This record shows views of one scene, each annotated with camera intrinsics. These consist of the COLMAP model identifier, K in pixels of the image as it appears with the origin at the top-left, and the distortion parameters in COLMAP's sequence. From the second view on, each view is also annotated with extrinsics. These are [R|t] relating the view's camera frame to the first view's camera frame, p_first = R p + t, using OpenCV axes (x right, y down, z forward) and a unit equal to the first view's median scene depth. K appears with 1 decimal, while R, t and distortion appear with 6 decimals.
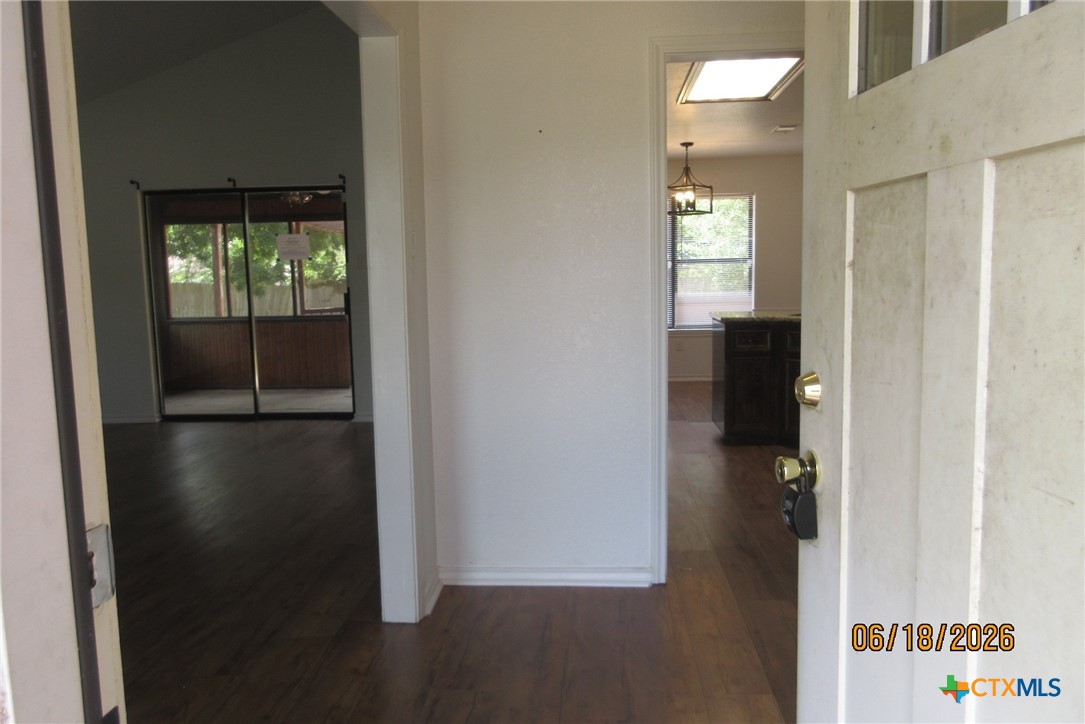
lens RADIAL K [[801.7, 0, 540.6], [0, 801.7, 361.0], [0, 0, 1]] dist [-0.005705, 0.003597]
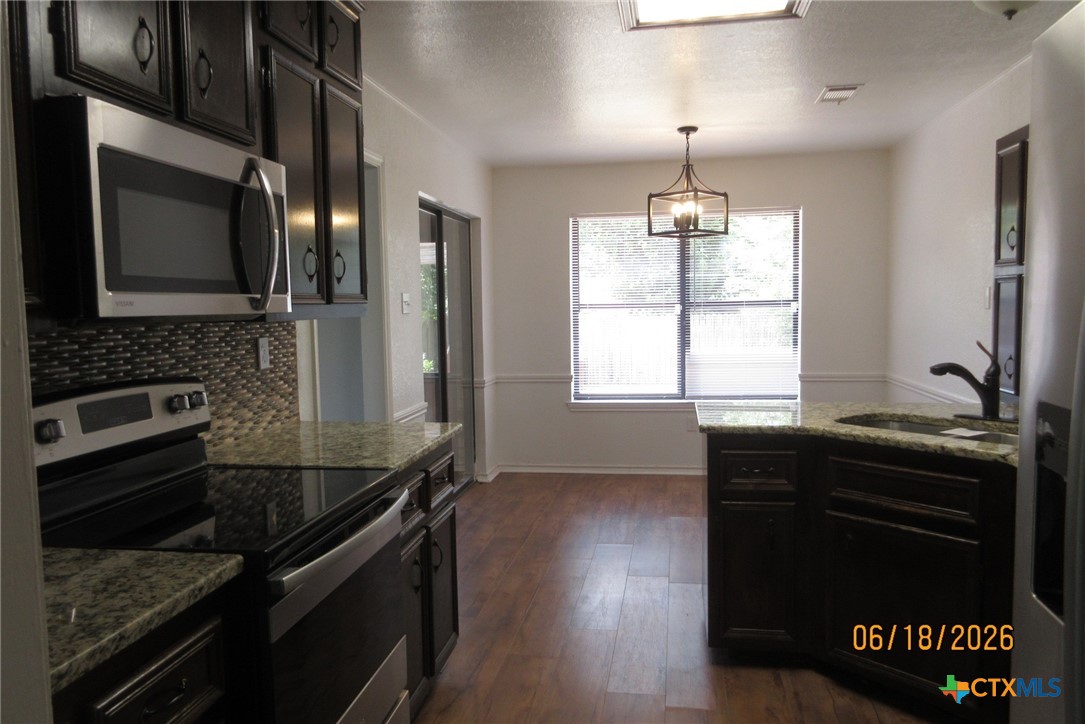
lens RADIAL K [[801.7, 0, 538.8], [0, 801.7, 361.5], [0, 0, 1]] dist [-0.005705, 0.003597]
pose [[0.995612, 0.010334, -0.093005, 0.123165], [-0.013647, 0.999292, -0.035057, -0.055827], [0.092577, 0.036172, 0.995048, 0.340301]]
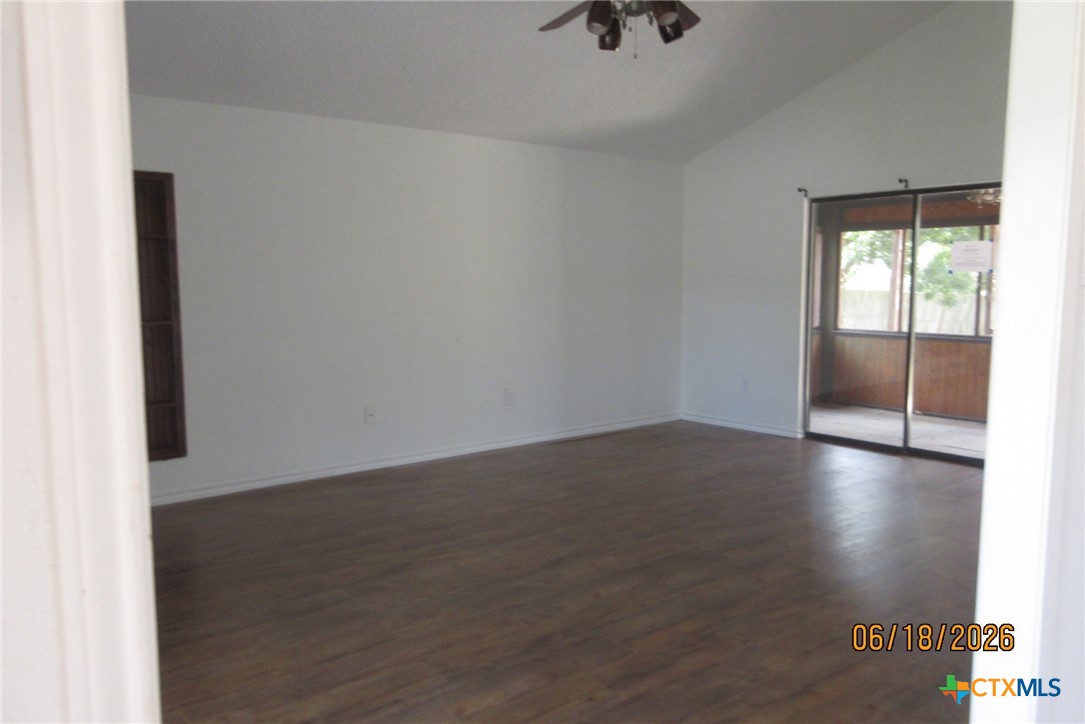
lens RADIAL K [[801.7, 0, 539.6], [0, 801.7, 362.6], [0, 0, 1]] dist [-0.005705, 0.003597]
pose [[0.674575, 0.098178, -0.731649, 0.006222], [-0.098838, 0.994205, 0.042282, -0.022498], [0.731560, 0.043792, 0.680369, 0.105527]]
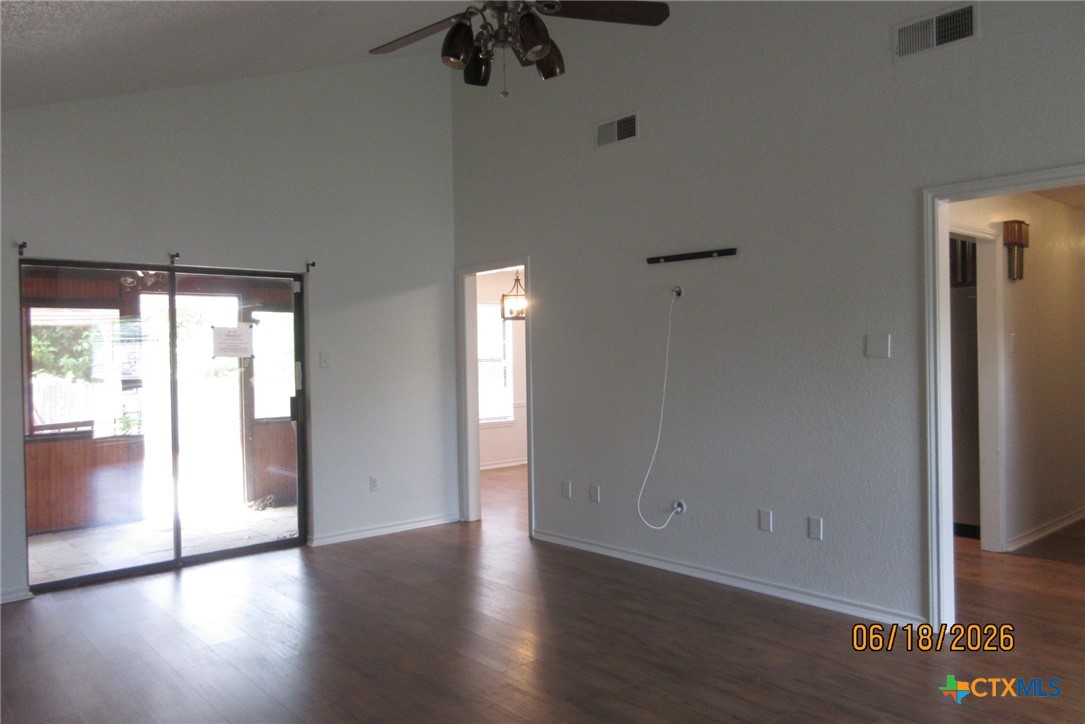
lens RADIAL K [[801.7, 0, 534.5], [0, 801.7, 361.9], [0, 0, 1]] dist [-0.005705, 0.003597]
pose [[0.710861, 0.000543, 0.703332, -0.597718], [0.087748, 0.992118, -0.089454, -0.020540], [-0.697837, 0.125305, 0.705210, 0.193473]]
